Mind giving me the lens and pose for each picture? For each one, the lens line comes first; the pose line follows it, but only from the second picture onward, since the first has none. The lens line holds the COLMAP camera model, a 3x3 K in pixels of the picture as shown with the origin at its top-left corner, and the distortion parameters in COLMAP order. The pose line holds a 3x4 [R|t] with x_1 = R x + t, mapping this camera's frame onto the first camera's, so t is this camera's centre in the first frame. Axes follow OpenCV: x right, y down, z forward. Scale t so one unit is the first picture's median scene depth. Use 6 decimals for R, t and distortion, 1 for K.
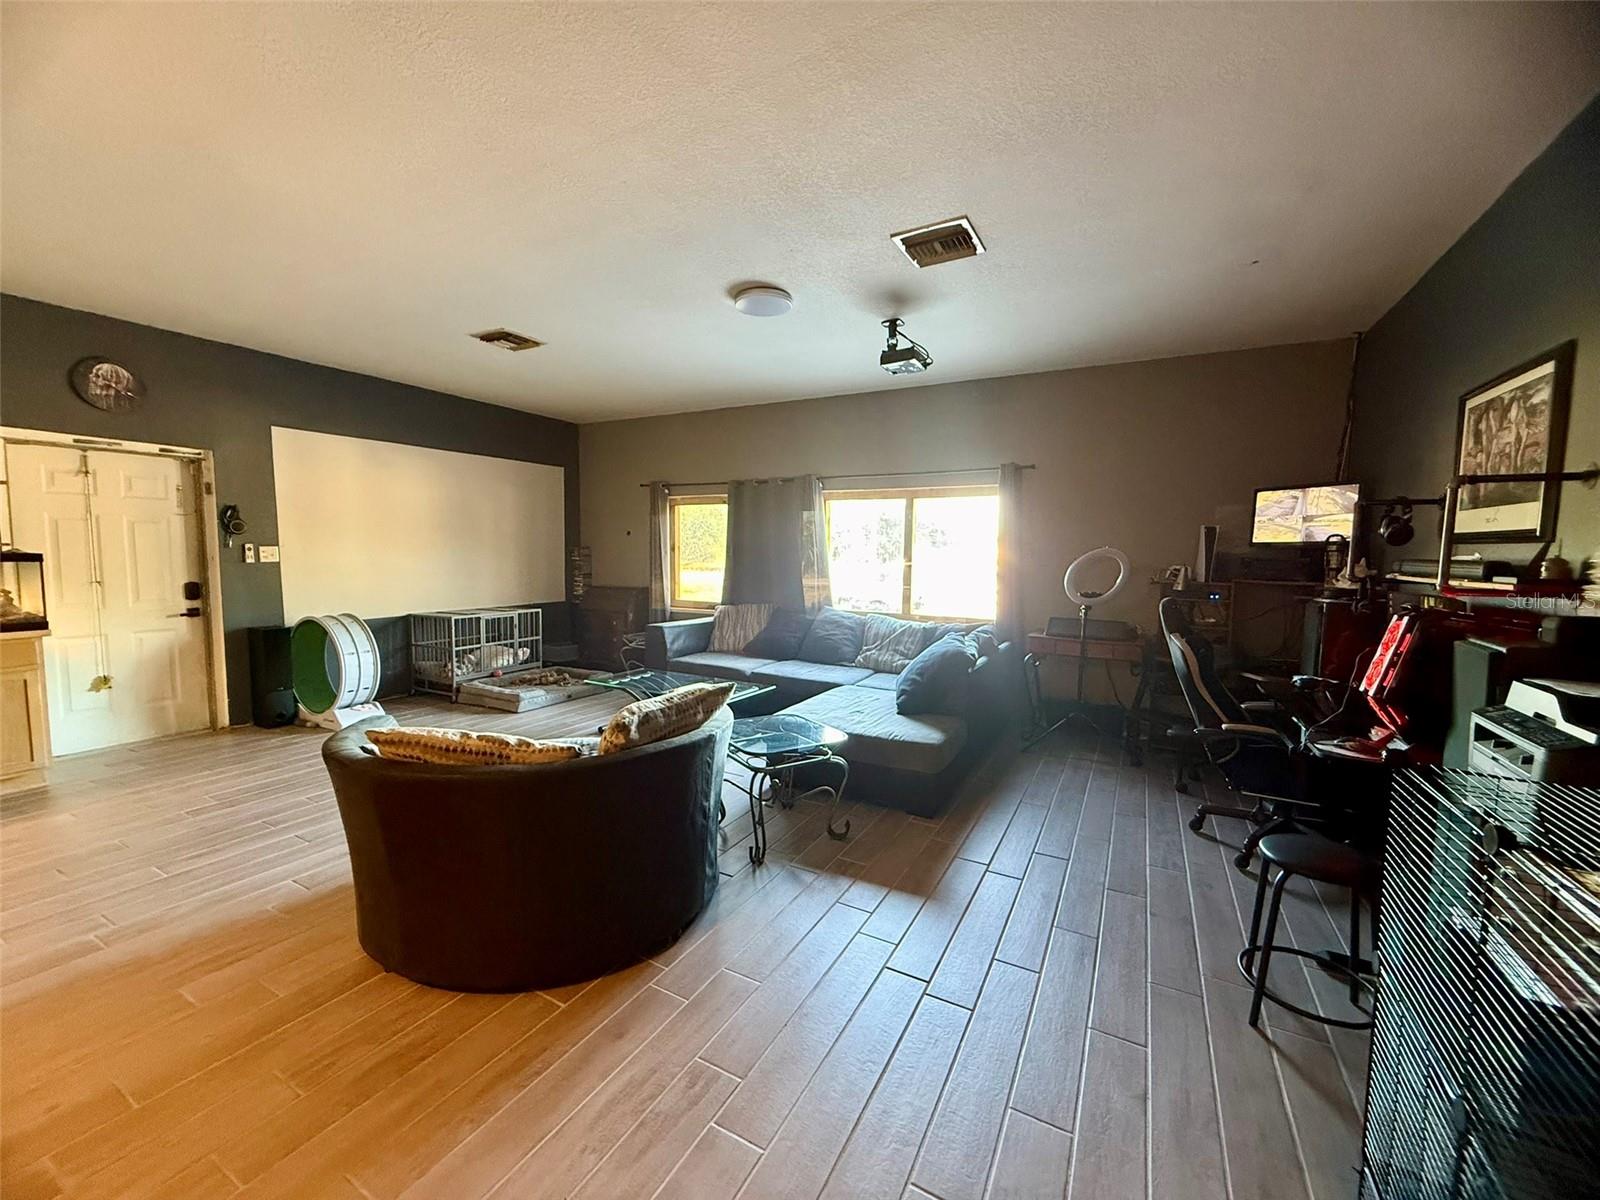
lens RADIAL K [[635.9, 0, 794.4], [0, 635.9, 600.4], [0, 0, 1]] dist [0.000612, -0.000065]
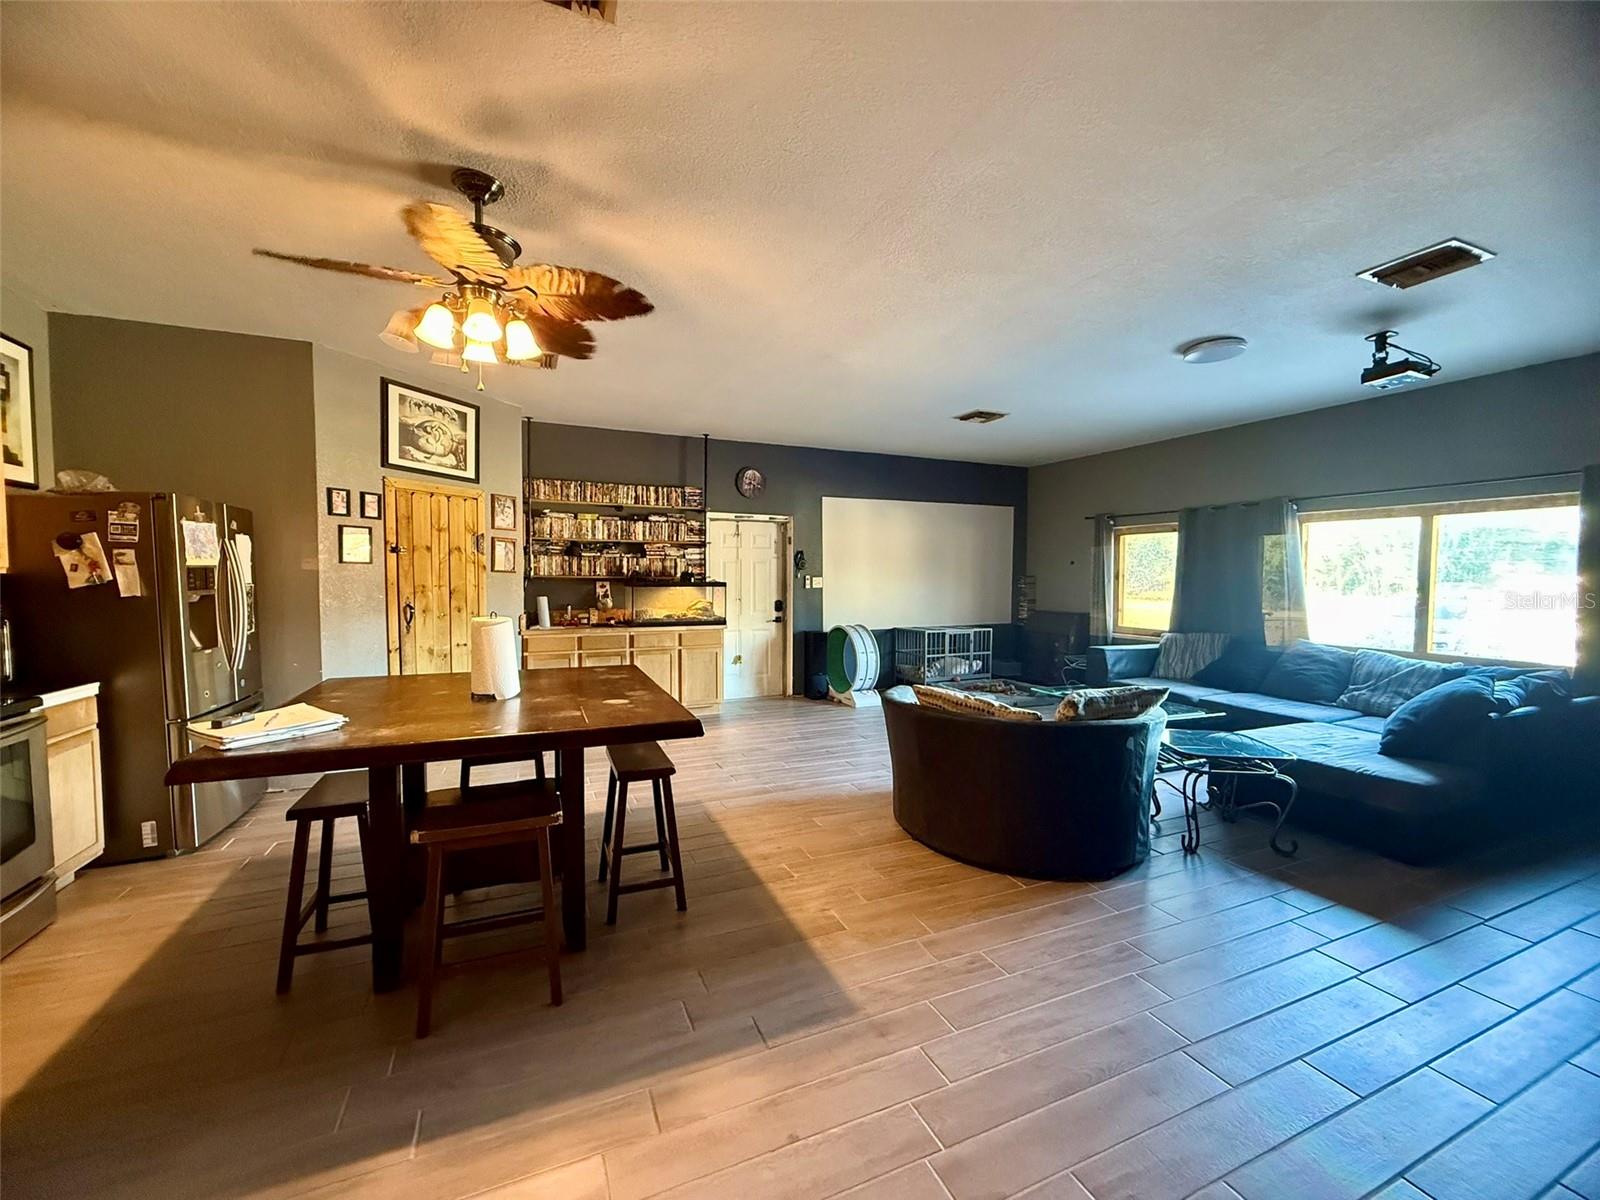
lens RADIAL K [[635.9, 0, 794.2], [0, 635.9, 601.5], [0, 0, 1]] dist [0.000612, -0.000065]
pose [[0.791144, 0.017035, -0.611393, 0.046606], [-0.043313, 0.998663, -0.028221, 0.018374], [0.610095, 0.048808, 0.790824, -0.236448]]
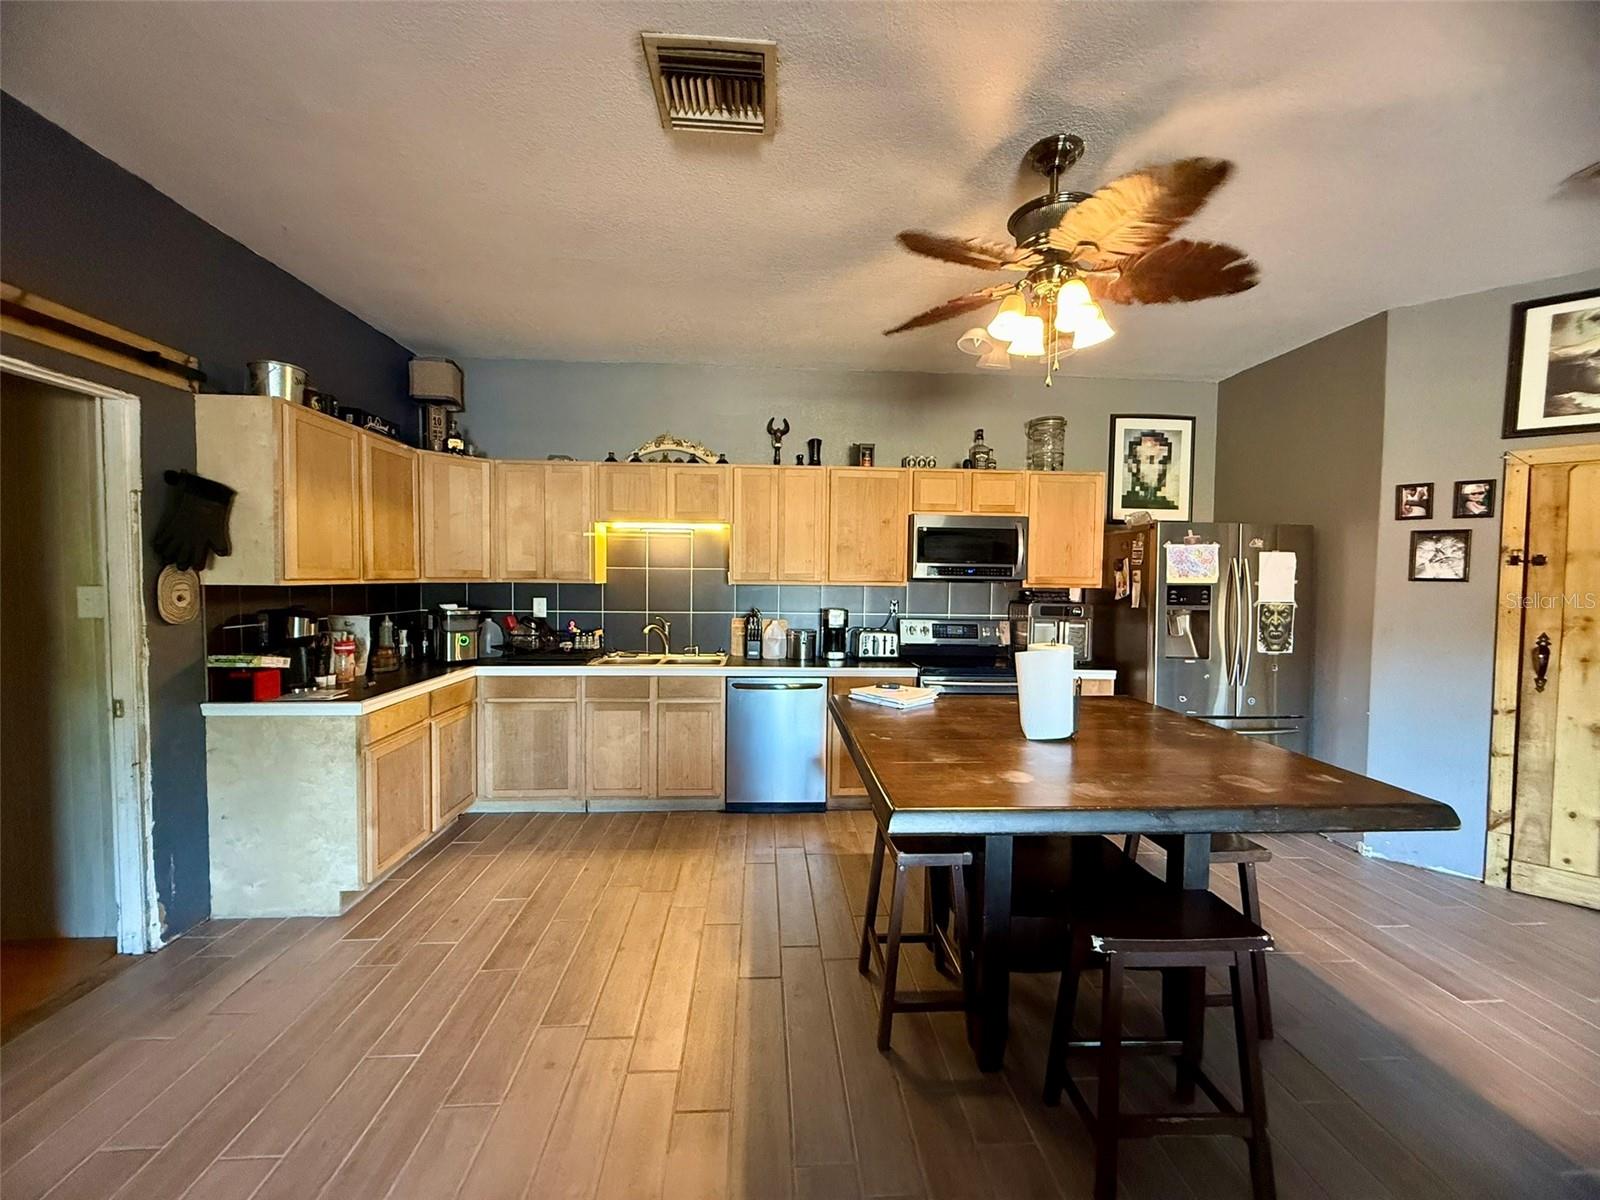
lens RADIAL K [[635.9, 0, 793.0], [0, 635.9, 600.1], [0, 0, 1]] dist [0.000612, -0.000065]
pose [[-0.845744, -0.002557, -0.533583, -0.084557], [-0.066377, 0.992725, 0.100451, -0.042435], [0.529444, 0.120373, -0.839761, 0.354713]]
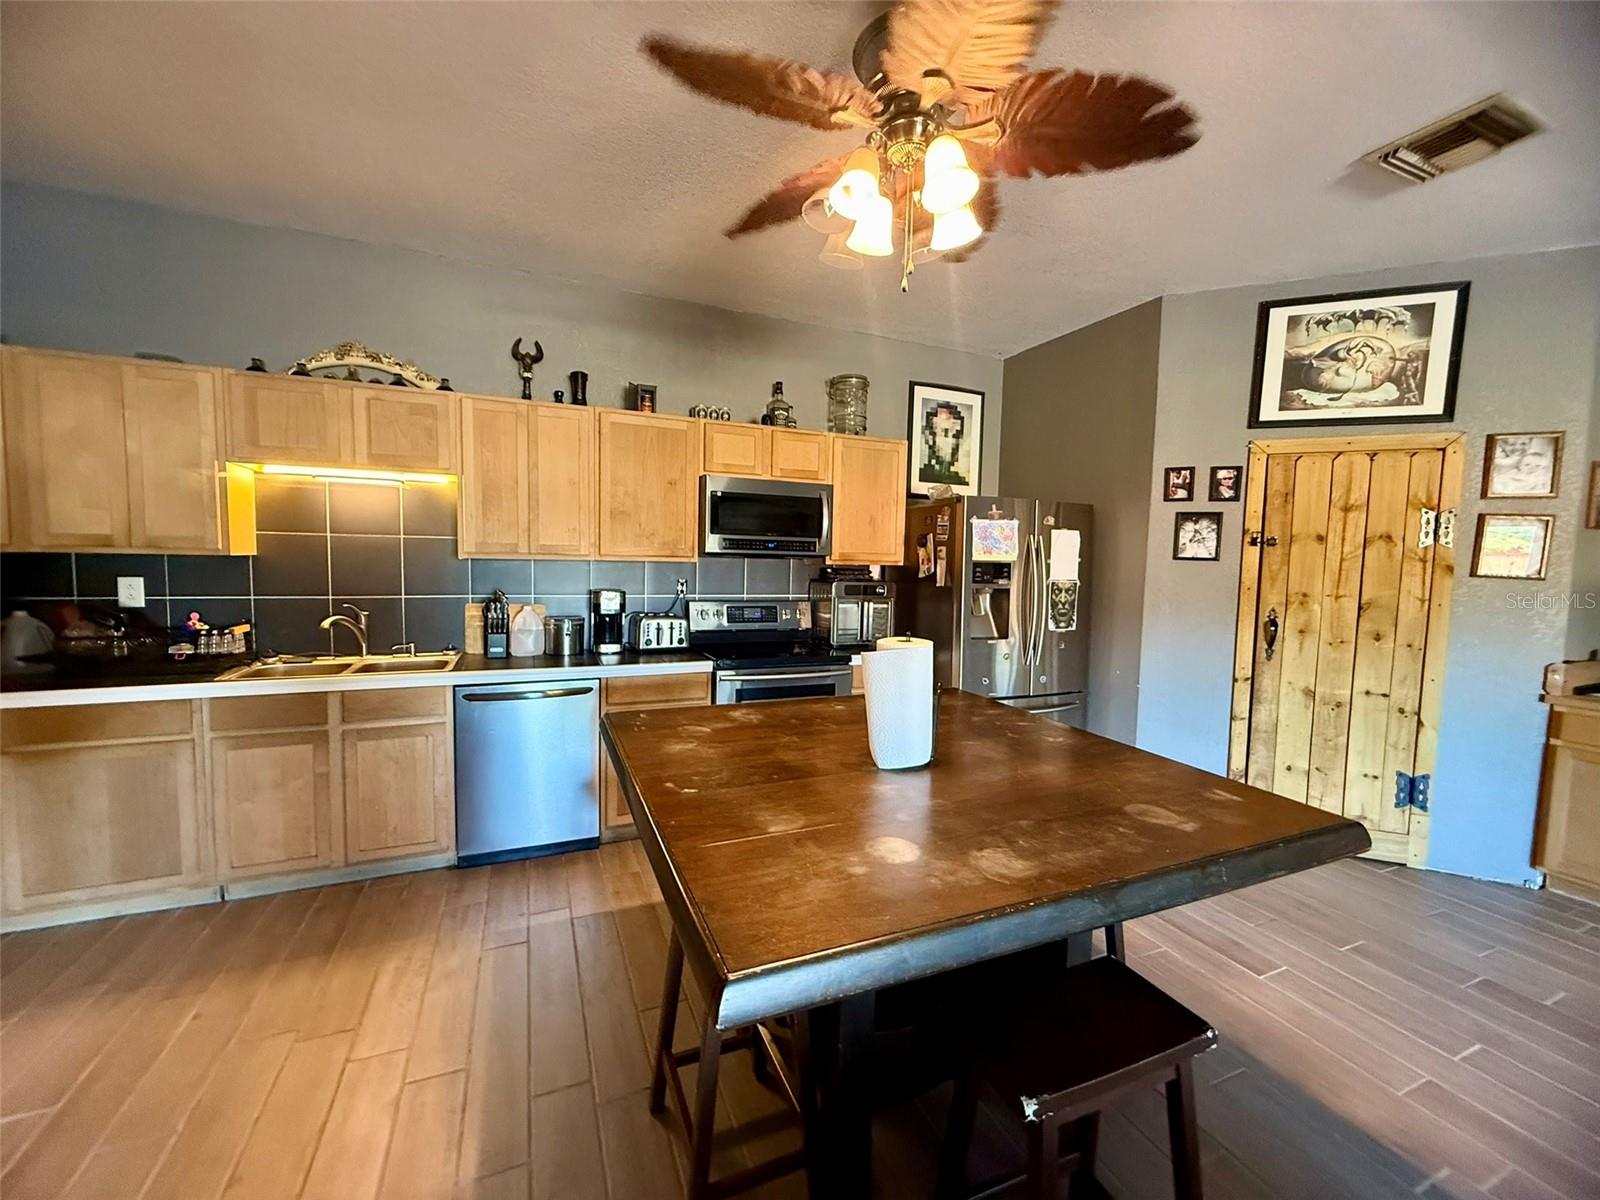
lens RADIAL K [[635.9, 0, 793.8], [0, 635.9, 600.4], [0, 0, 1]] dist [0.000612, -0.000065]
pose [[-0.612698, 0.028829, -0.789791, -0.183393], [-0.094648, 0.989466, 0.109542, -0.029419], [0.784629, 0.141869, -0.603515, 0.220805]]
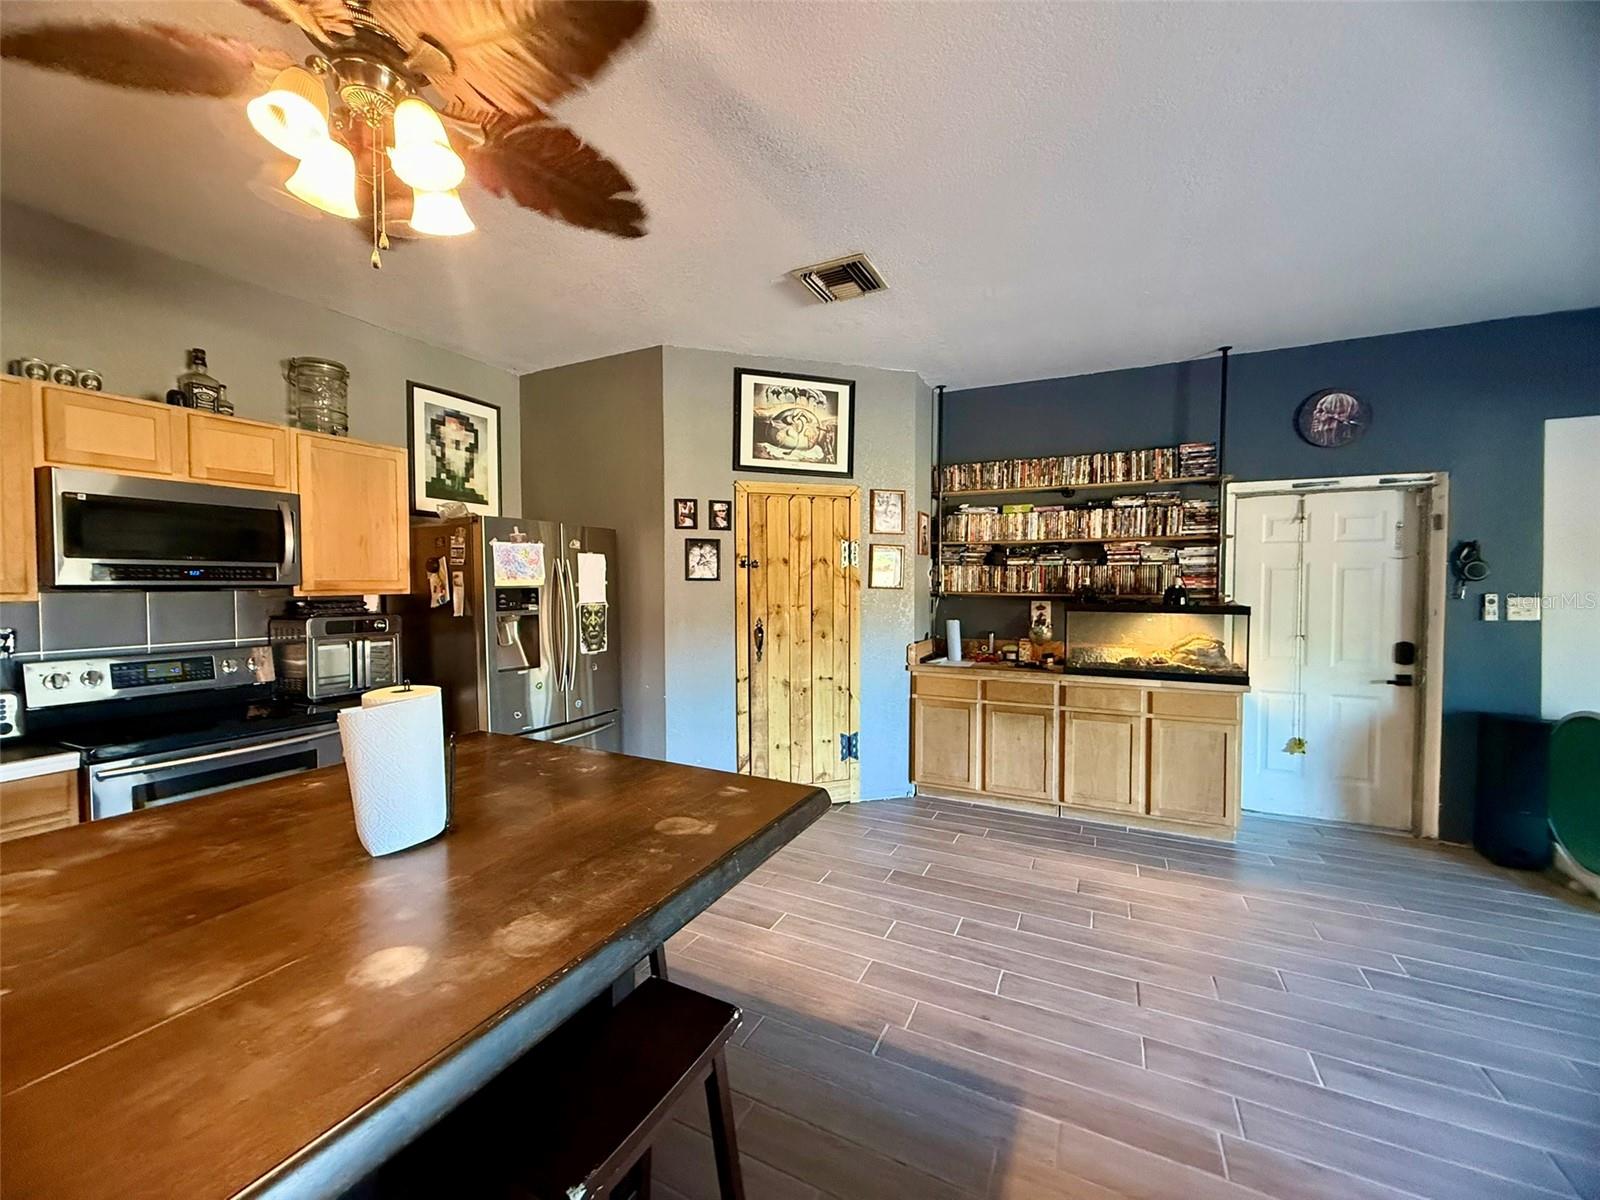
lens RADIAL K [[635.9, 0, 794.0], [0, 635.9, 601.0], [0, 0, 1]] dist [0.000612, -0.000065]
pose [[0.041638, 0.017427, -0.998981, -0.204291], [-0.078953, 0.996779, 0.014098, -0.033512], [0.996008, 0.078286, 0.042880, 0.221413]]
